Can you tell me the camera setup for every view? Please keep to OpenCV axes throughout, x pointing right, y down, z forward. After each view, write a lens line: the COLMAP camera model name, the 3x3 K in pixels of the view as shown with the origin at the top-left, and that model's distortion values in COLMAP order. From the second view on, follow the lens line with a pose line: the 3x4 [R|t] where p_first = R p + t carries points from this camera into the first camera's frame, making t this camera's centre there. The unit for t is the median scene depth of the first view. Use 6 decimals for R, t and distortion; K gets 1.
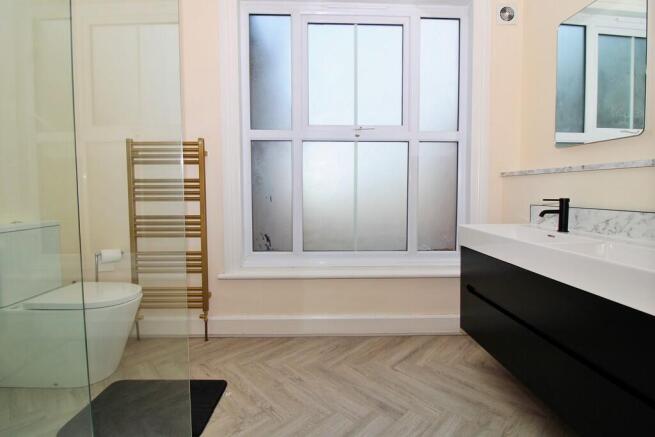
lens RADIAL K [[309.7, 0, 326.8], [0, 309.7, 208.0], [0, 0, 1]] dist [-0.001408, -0.000235]
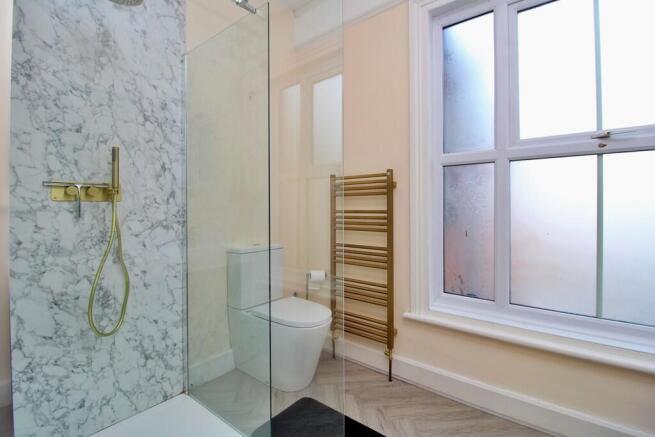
lens RADIAL K [[309.0, 0, 327.2], [0, 309.0, 216.1], [0, 0, 1]] dist [-0.000171, -0.000026]
pose [[0.796435, 0.007496, -0.604677, 0.027135], [-0.041052, 0.998287, -0.041696, -0.027902], [0.603329, 0.058031, 0.795378, 0.110877]]
